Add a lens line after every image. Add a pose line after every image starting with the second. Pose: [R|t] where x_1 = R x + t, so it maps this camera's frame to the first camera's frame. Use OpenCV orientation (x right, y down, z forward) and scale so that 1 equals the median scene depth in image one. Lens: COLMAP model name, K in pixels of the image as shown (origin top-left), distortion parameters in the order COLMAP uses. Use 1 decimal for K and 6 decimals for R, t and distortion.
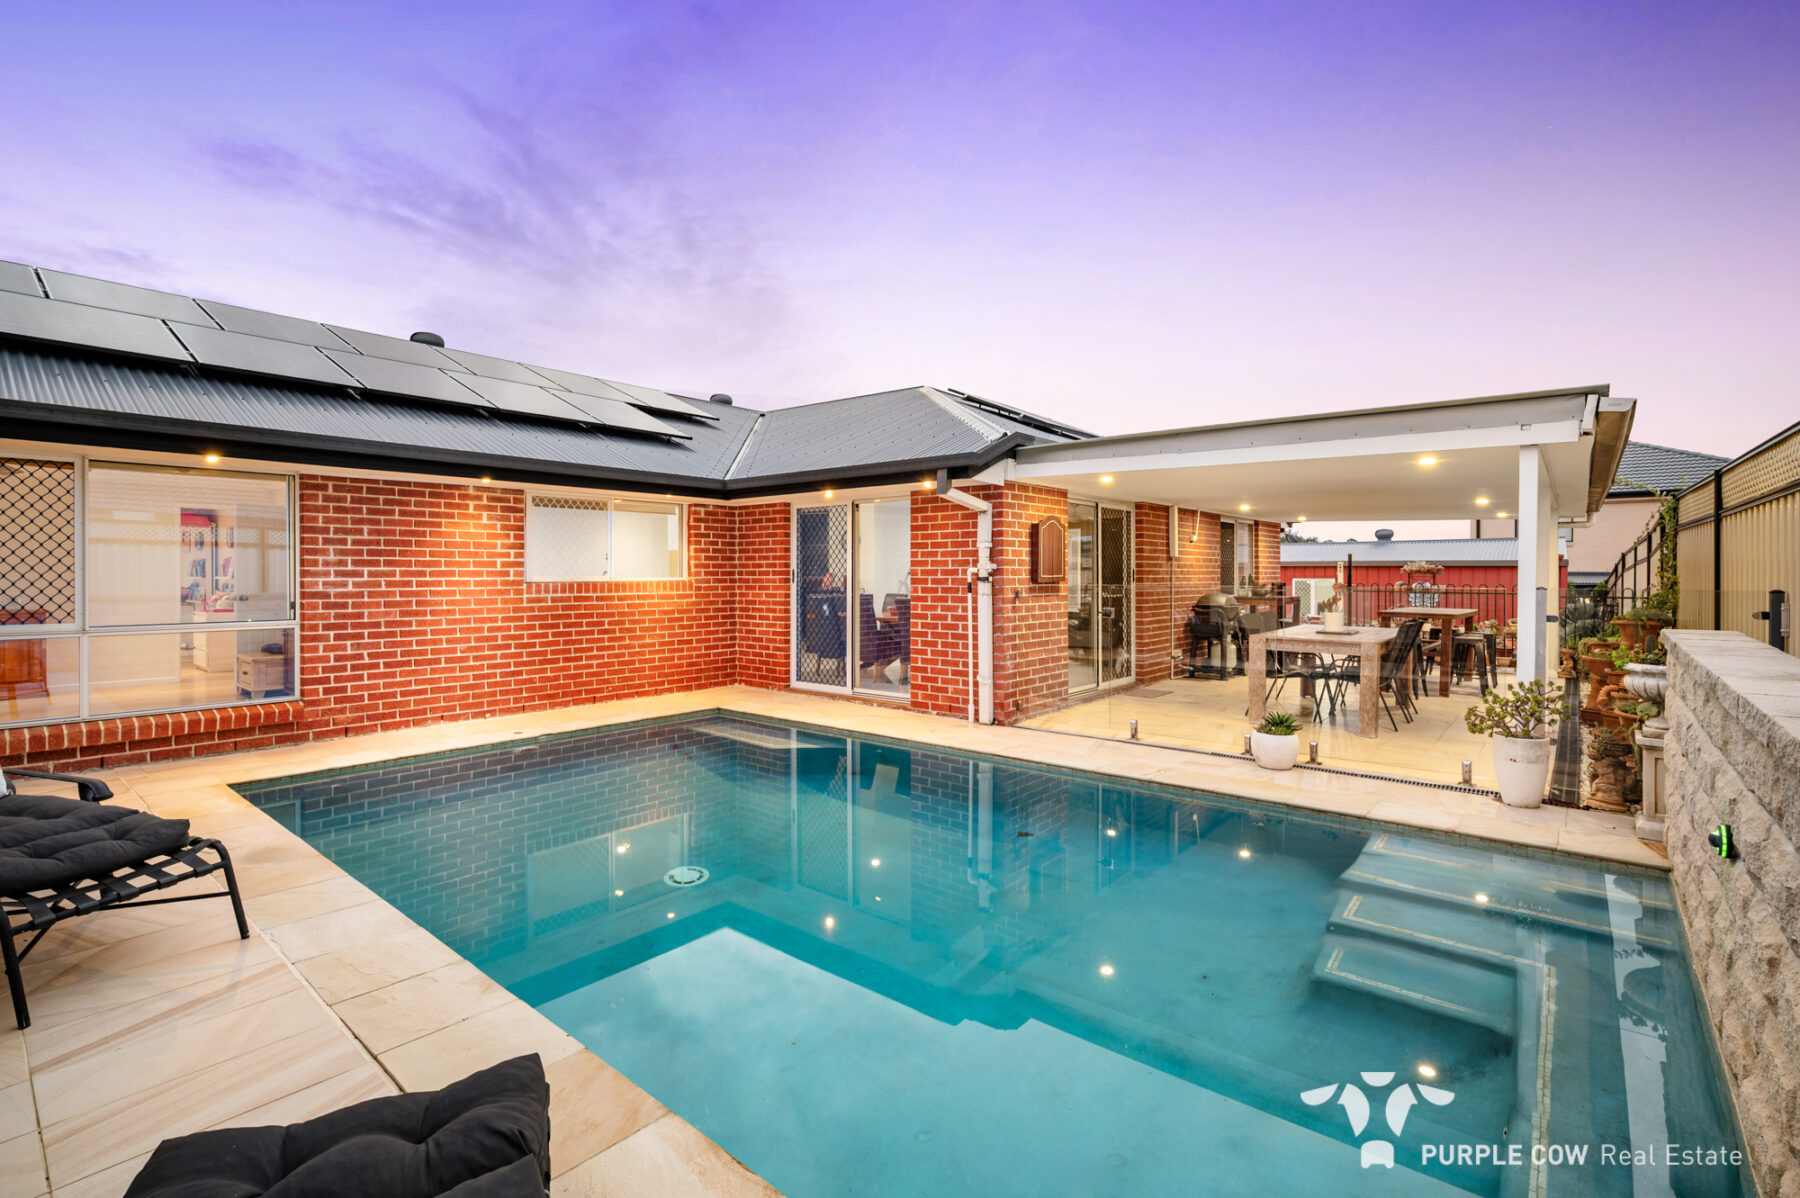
lens RADIAL K [[799.8, 0, 896.4], [0, 799.8, 586.8], [0, 0, 1]] dist [-0.001346, 0.000053]
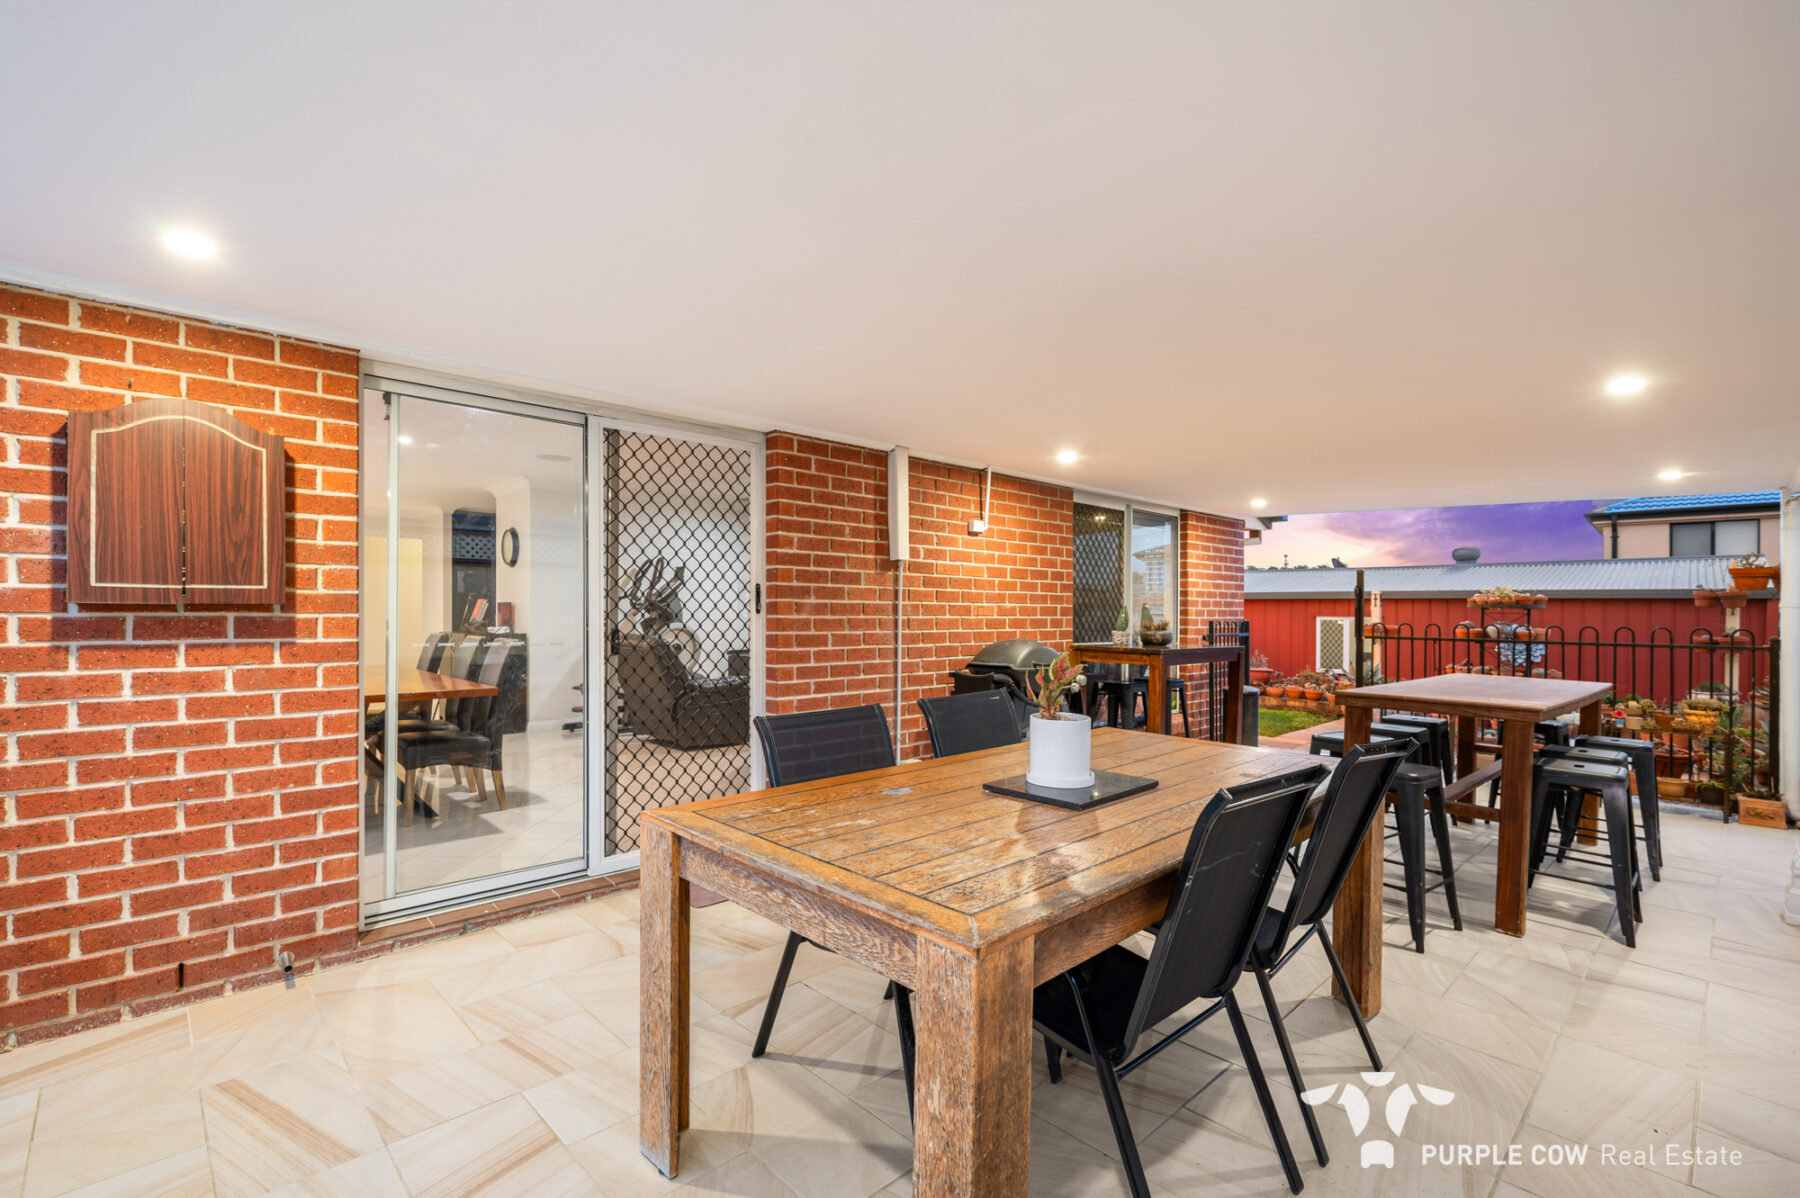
lens RADIAL K [[799.8, 0, 890.3], [0, 799.8, 611.6], [0, 0, 1]] dist [-0.001346, 0.000053]
pose [[0.994155, 0.007632, -0.107695, 0.374453], [-0.009429, 0.999825, -0.016186, -0.000389], [0.107552, 0.017106, 0.994052, 0.512847]]
